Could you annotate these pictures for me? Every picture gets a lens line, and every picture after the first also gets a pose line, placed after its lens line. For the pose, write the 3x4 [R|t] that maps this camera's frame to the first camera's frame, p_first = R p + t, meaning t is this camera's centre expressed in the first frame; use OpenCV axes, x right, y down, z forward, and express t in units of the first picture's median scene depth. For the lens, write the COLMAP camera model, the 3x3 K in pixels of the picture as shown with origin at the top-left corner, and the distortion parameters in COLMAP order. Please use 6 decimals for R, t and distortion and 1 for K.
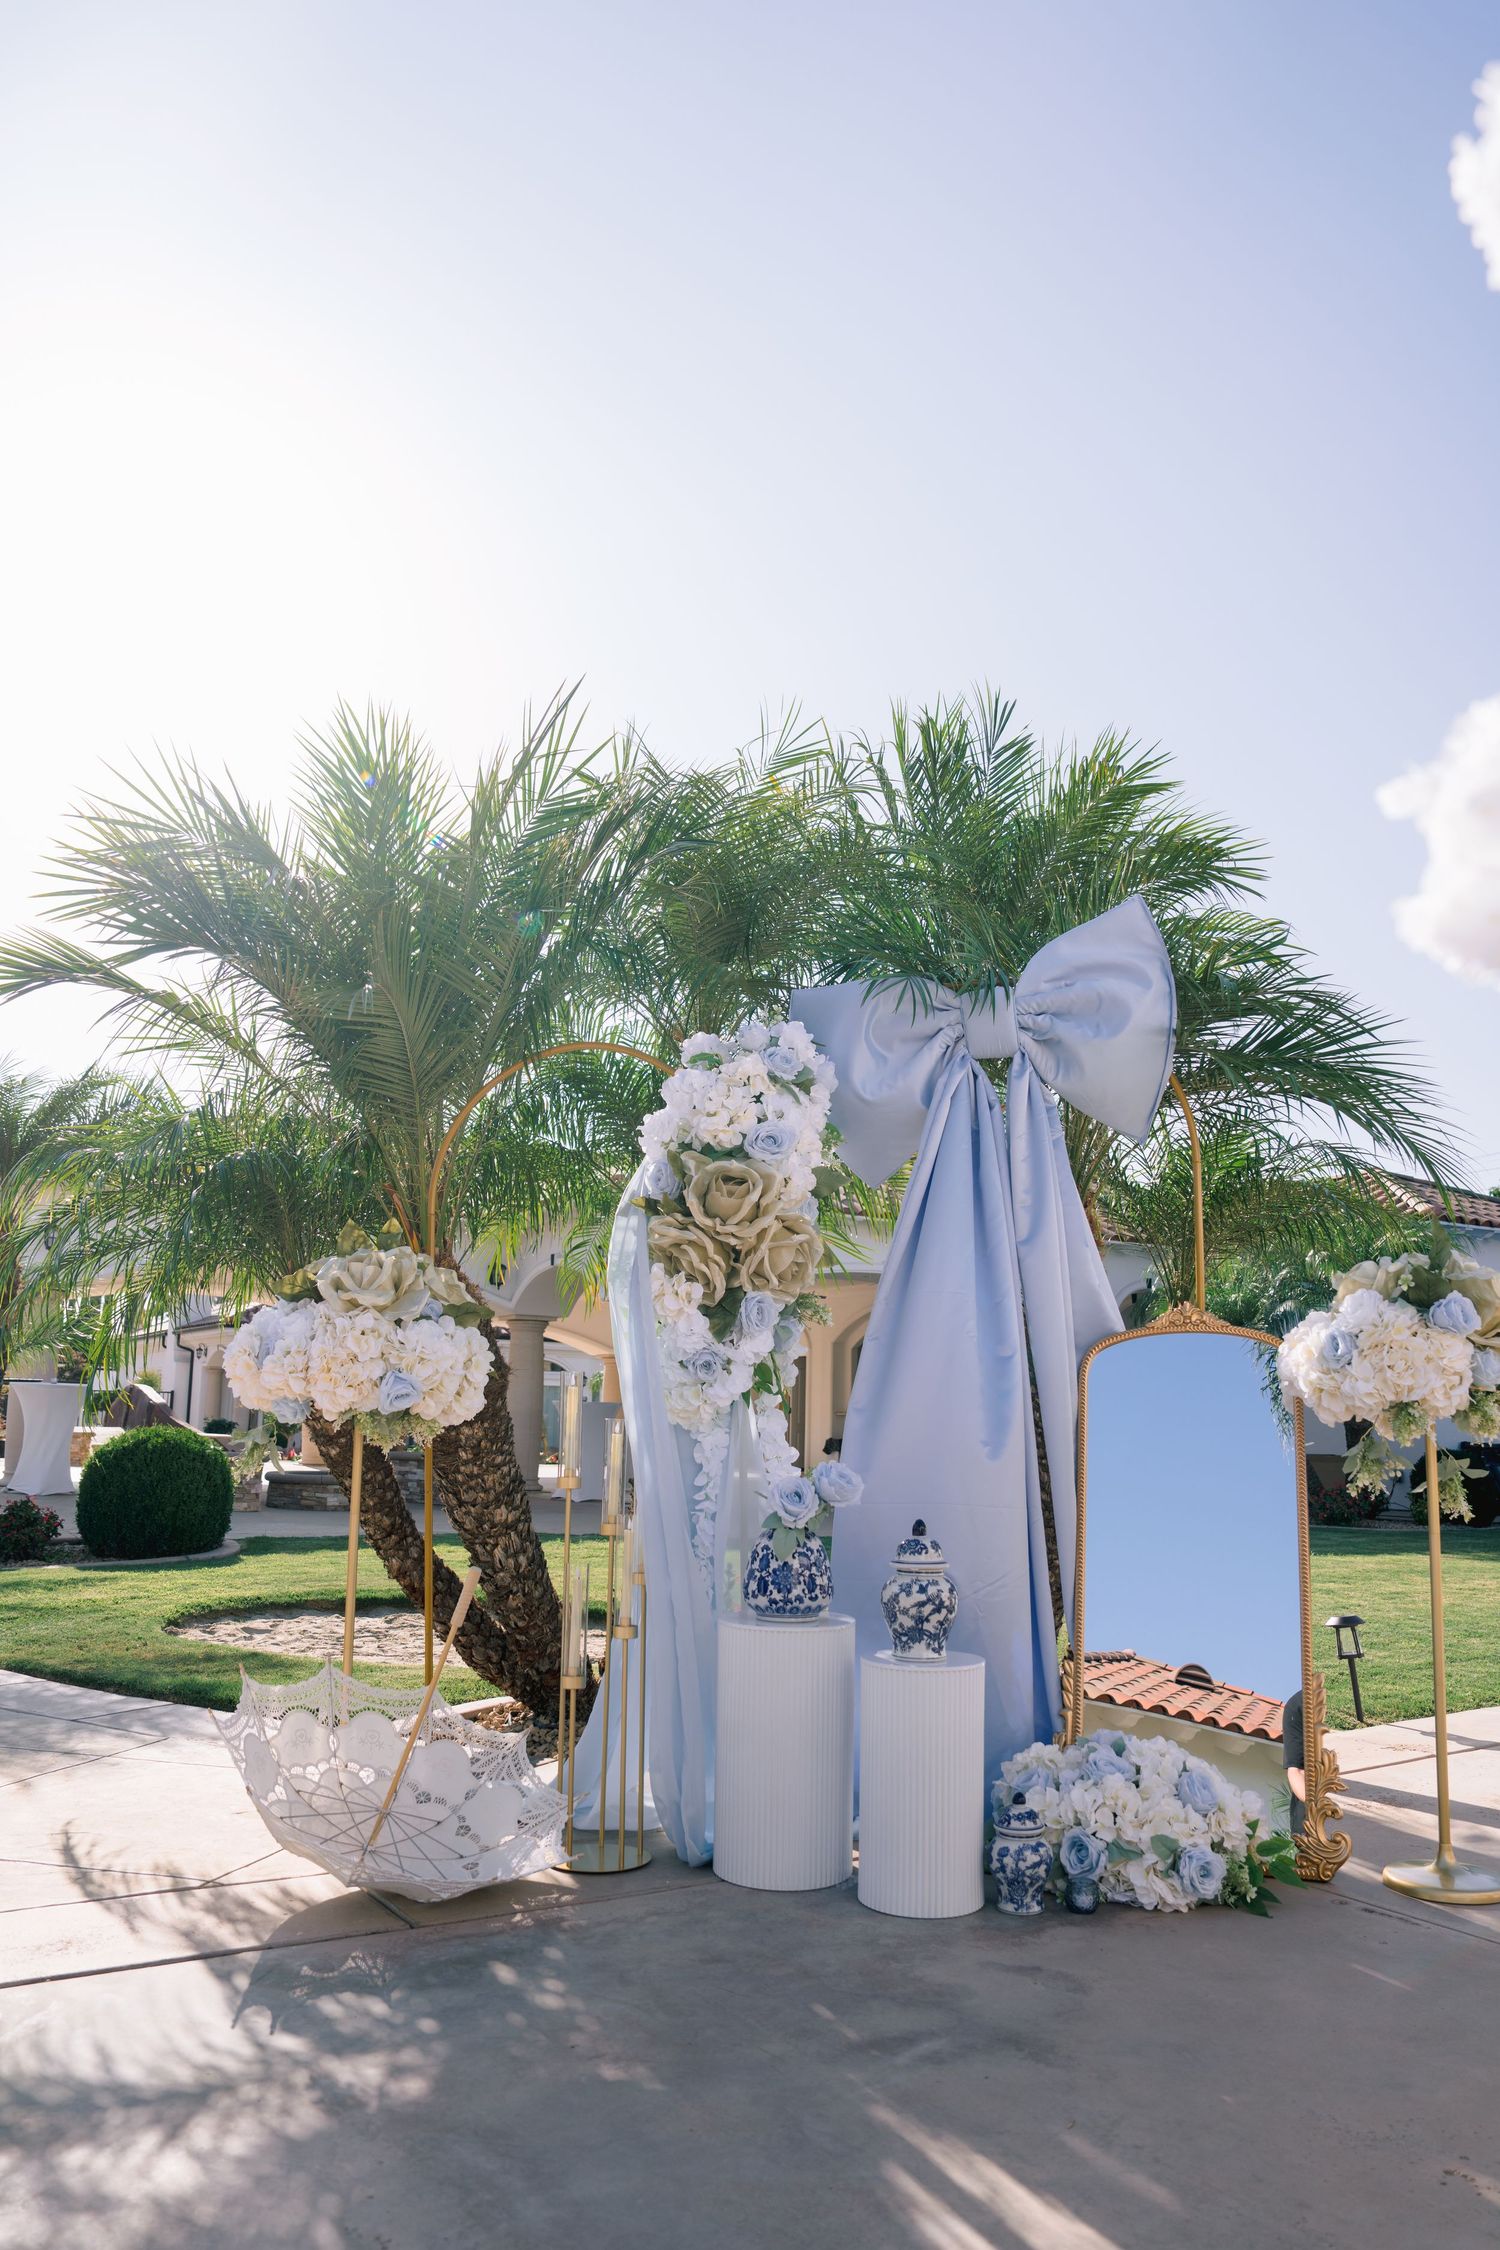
lens RADIAL K [[1493.8, 0, 750.0], [0, 1493.8, 1125.0], [0, 0, 1]] dist [-0.094075, 0.077809]
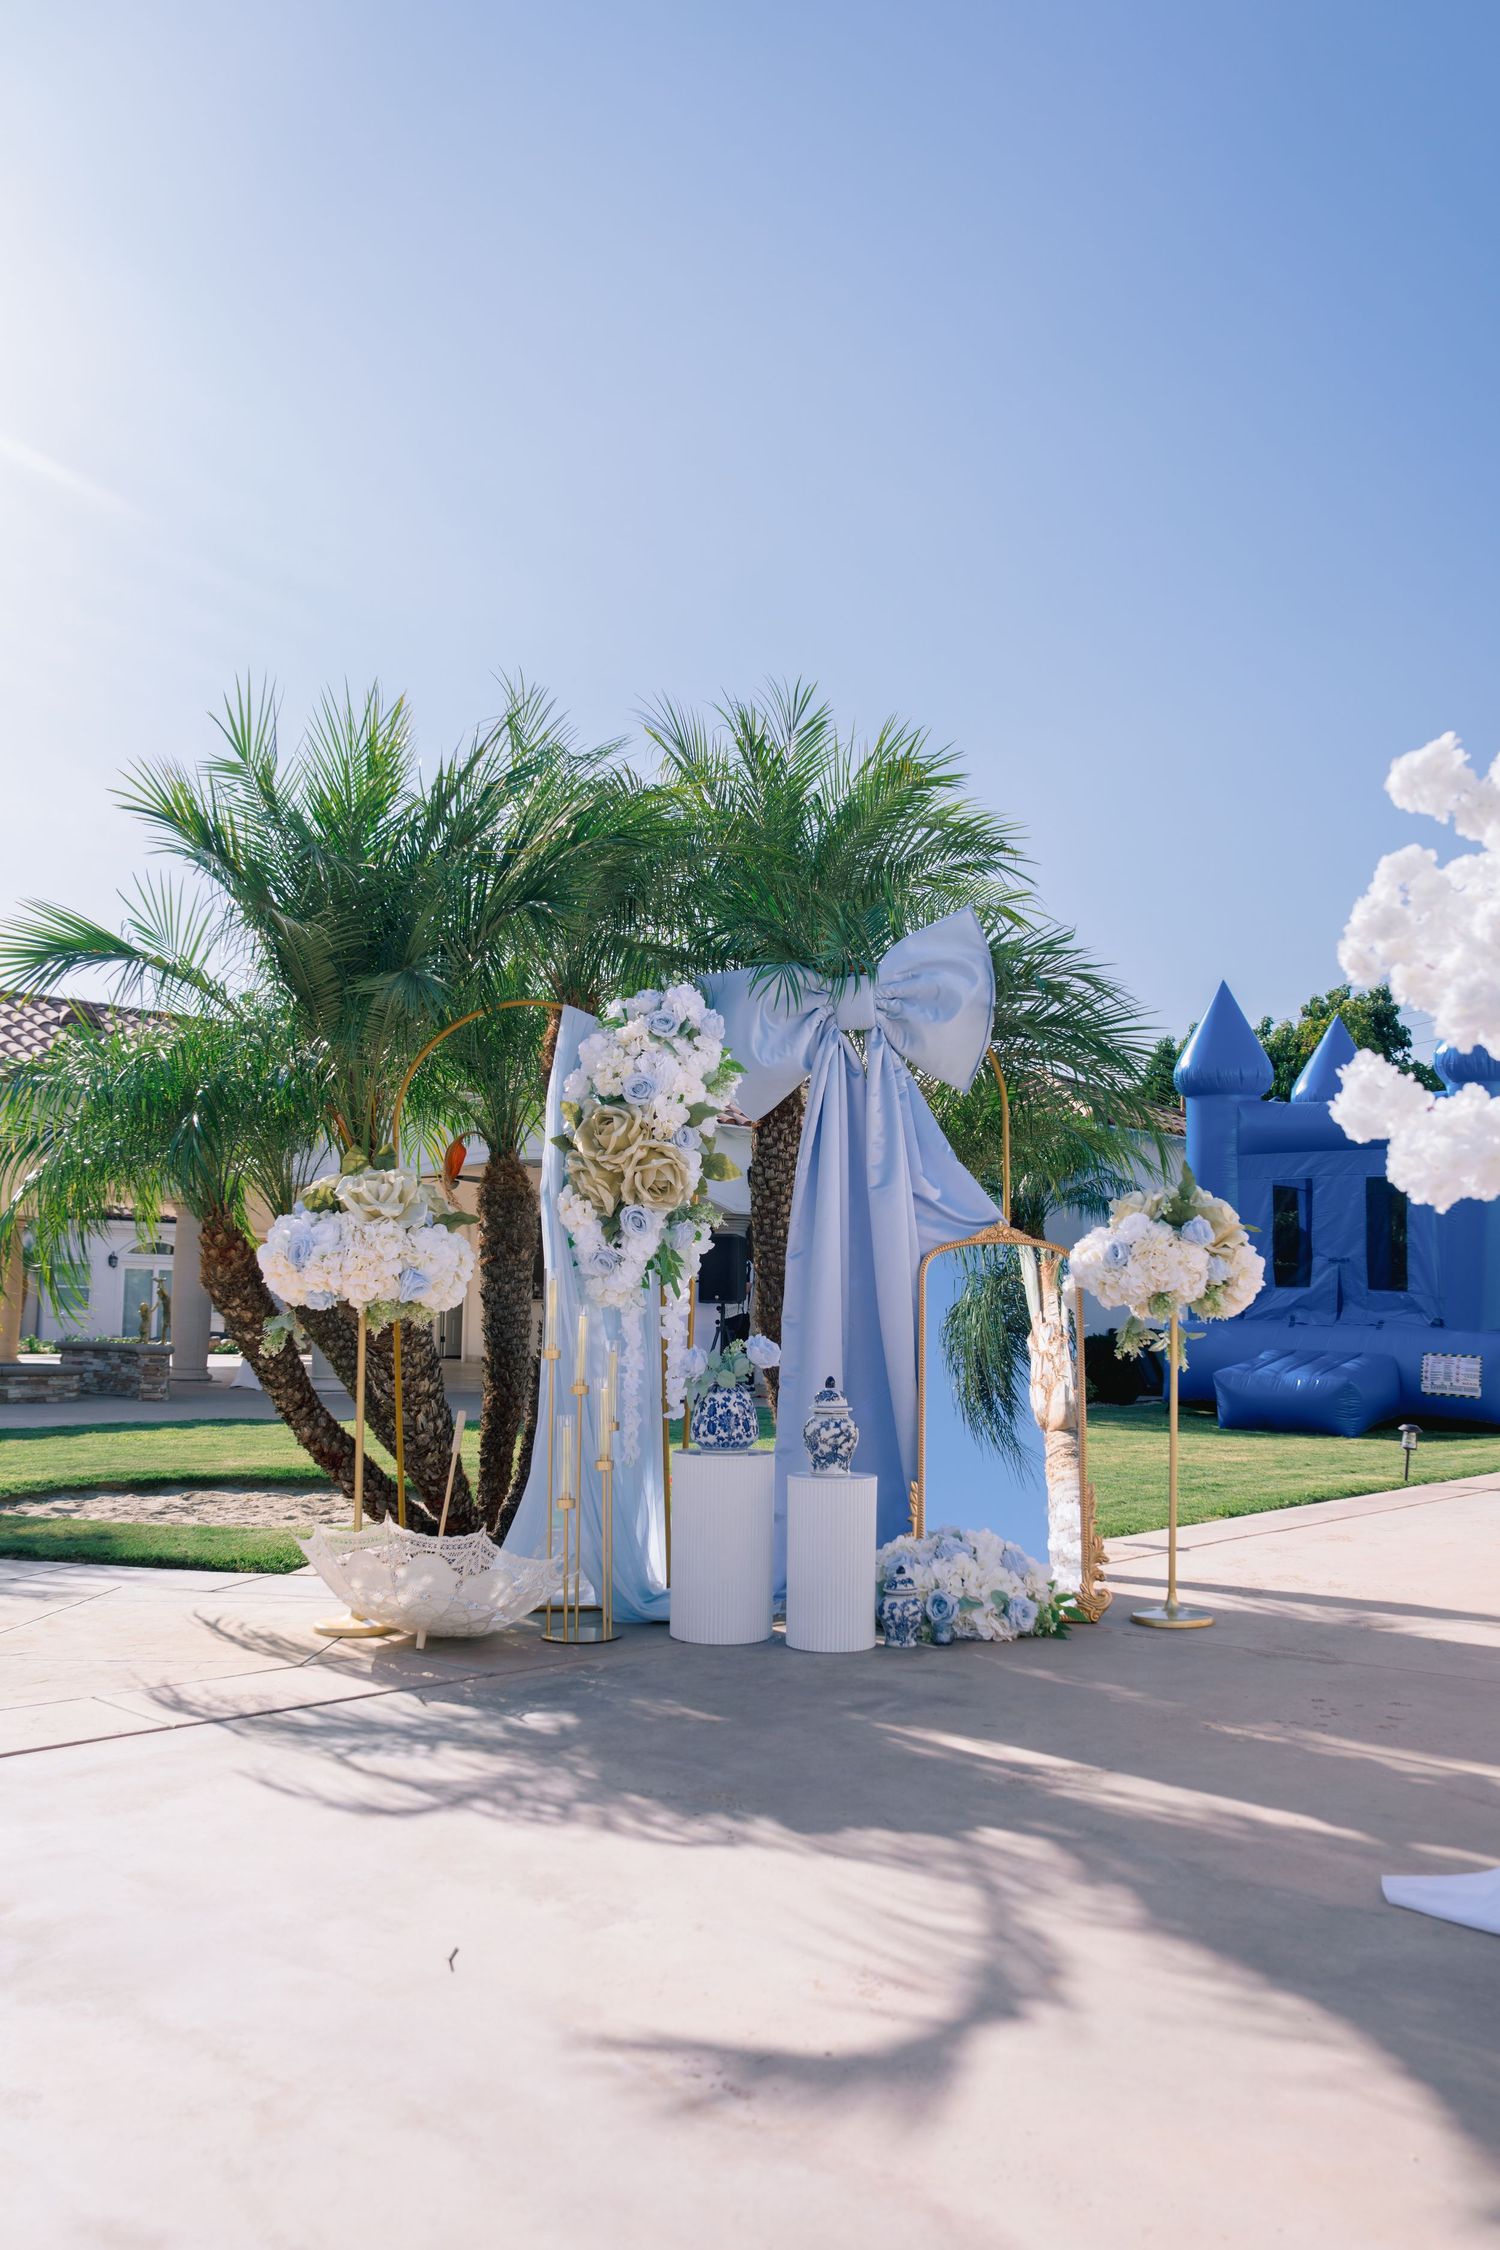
lens RADIAL K [[1493.8, 0, 750.0], [0, 1493.8, 1125.0], [0, 0, 1]] dist [-0.094075, 0.077809]
pose [[0.977414, 0.021158, 0.210270, -0.250350], [-0.036199, 0.997032, 0.067946, -0.056463], [-0.208208, -0.074023, 0.975279, -0.308736]]
